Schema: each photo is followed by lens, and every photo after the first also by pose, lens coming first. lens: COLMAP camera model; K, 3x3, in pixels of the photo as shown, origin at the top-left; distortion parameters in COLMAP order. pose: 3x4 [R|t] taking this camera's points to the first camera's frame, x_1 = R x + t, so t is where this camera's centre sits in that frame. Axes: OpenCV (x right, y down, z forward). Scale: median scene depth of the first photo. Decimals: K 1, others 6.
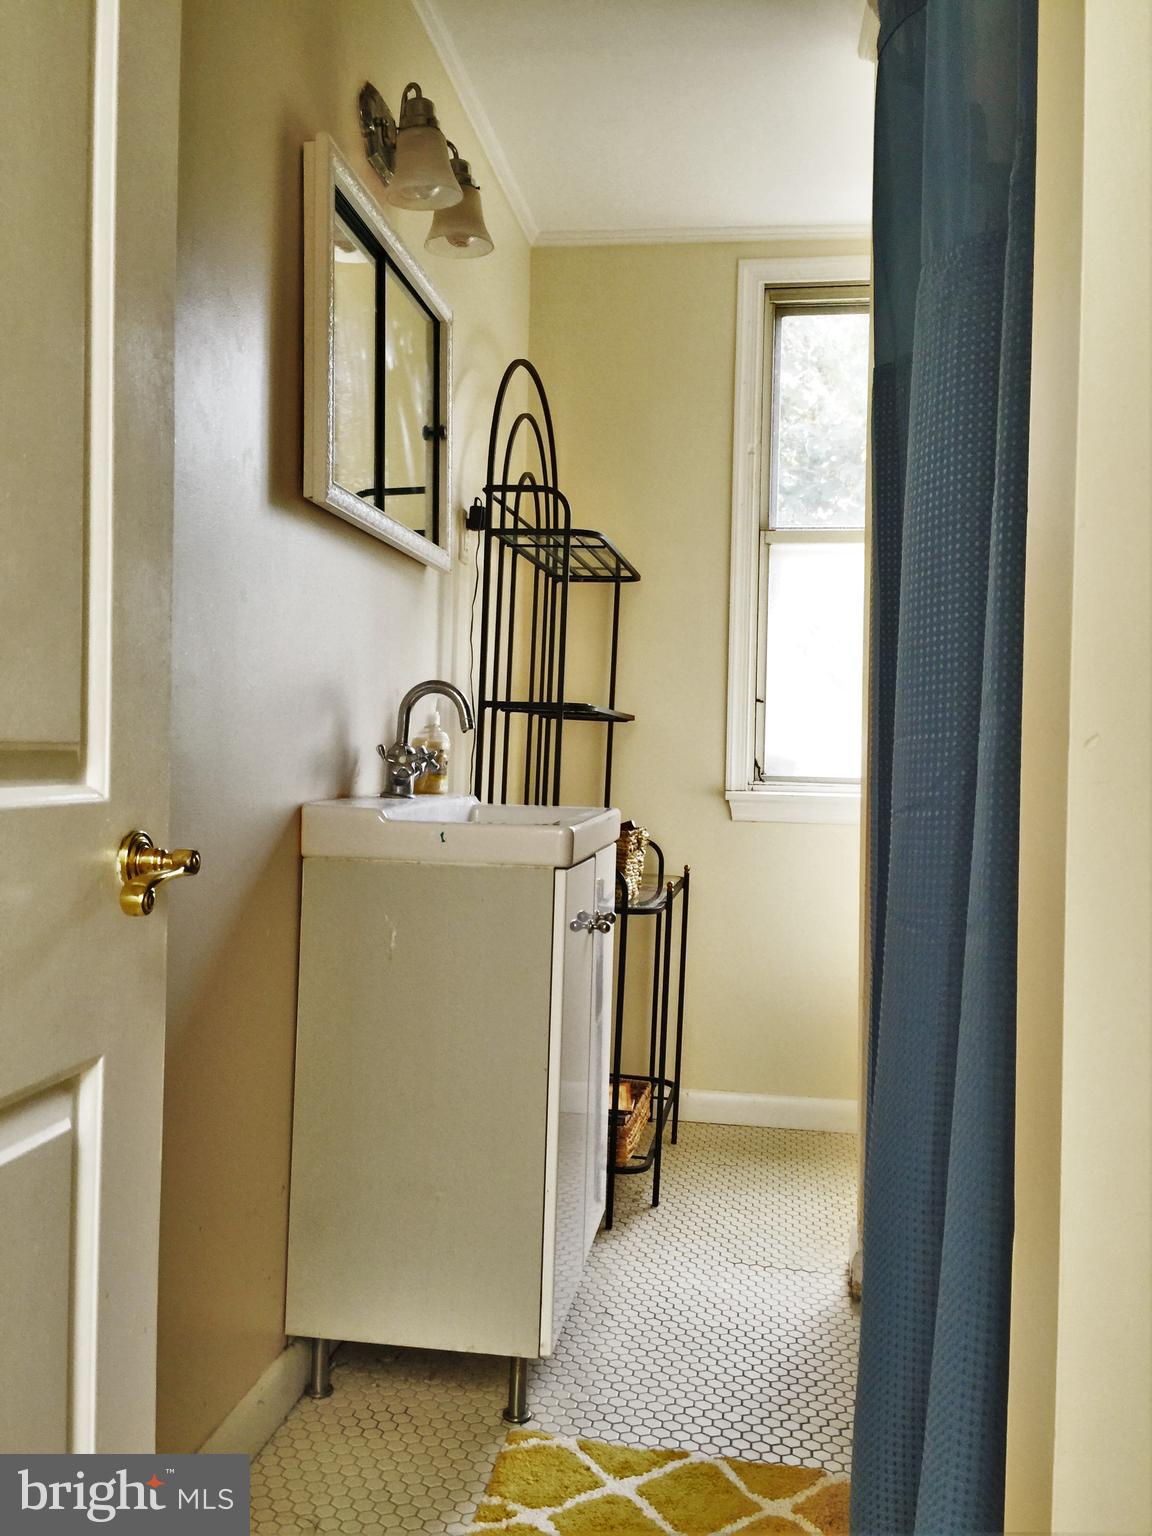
lens RADIAL K [[1329.4, 0, 575.6], [0, 1329.4, 770.2], [0, 0, 1]] dist [0.012984, 0.005725]
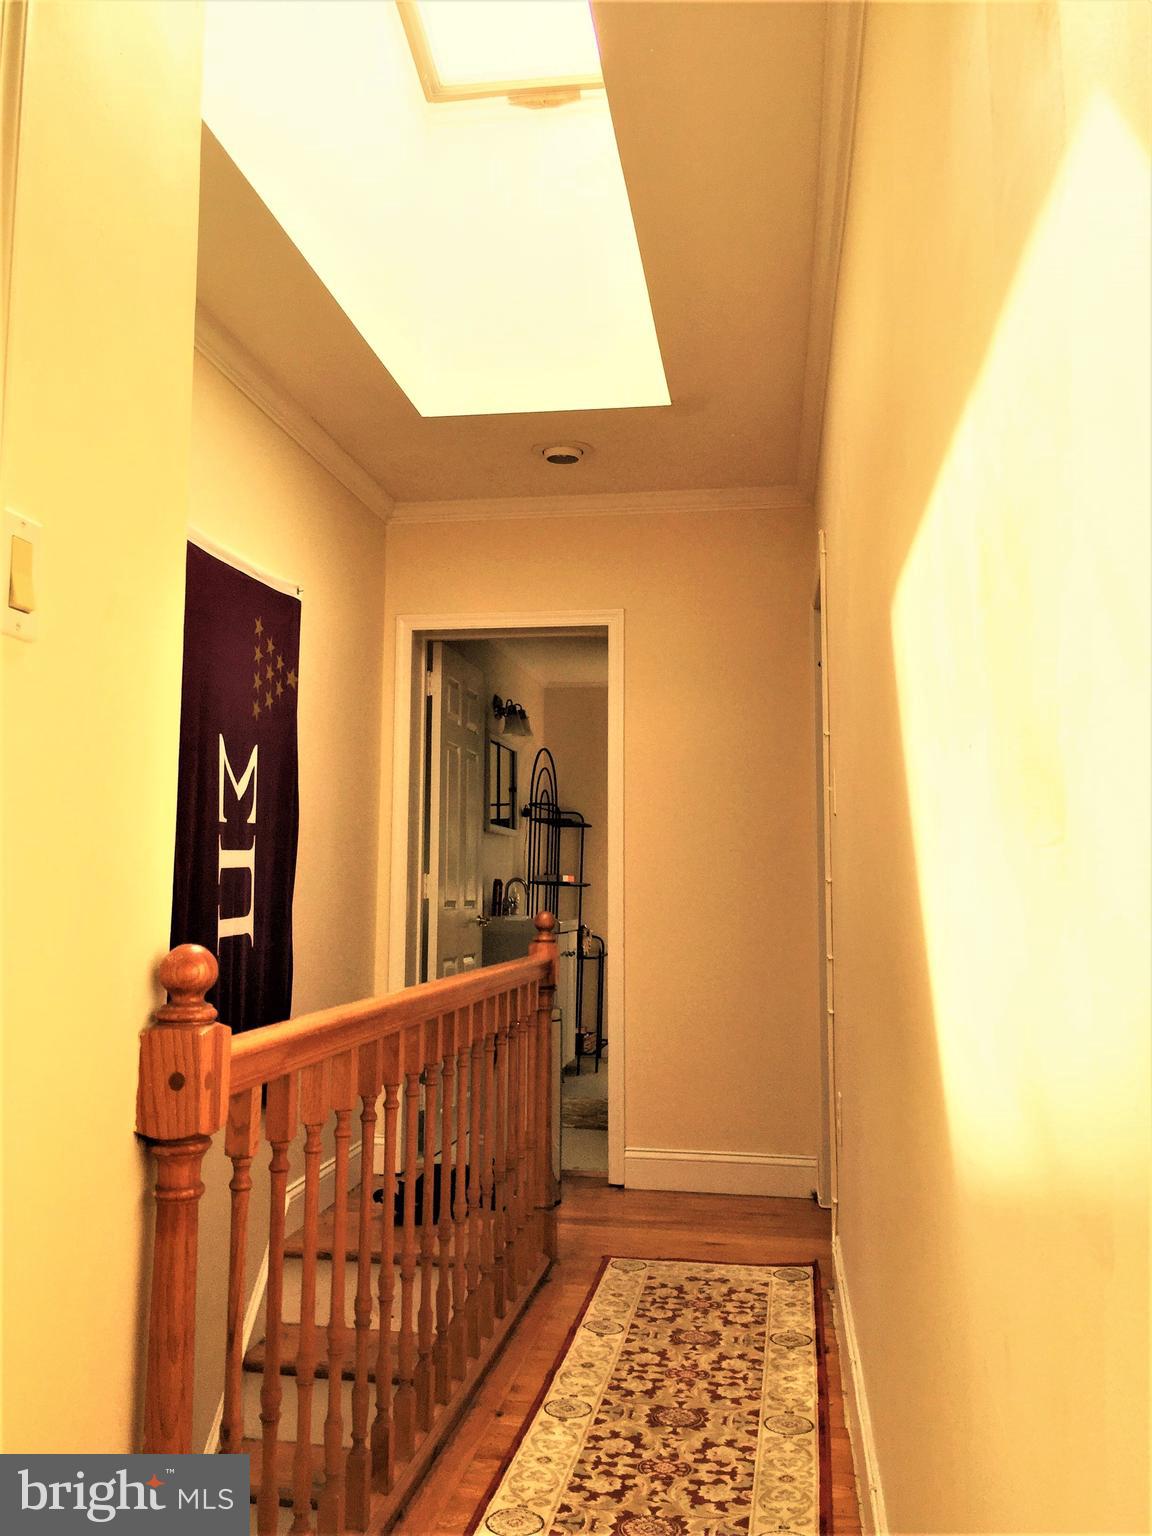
lens RADIAL K [[1329.4, 0, 576.0], [0, 1329.4, 766.7], [0, 0, 1]] dist [0.012984, 0.005725]
pose [[0.999858, -0.010398, -0.013244, 0.063595], [0.008913, 0.994154, -0.107606, 0.008619], [0.014285, 0.107473, 0.994105, -1.705837]]
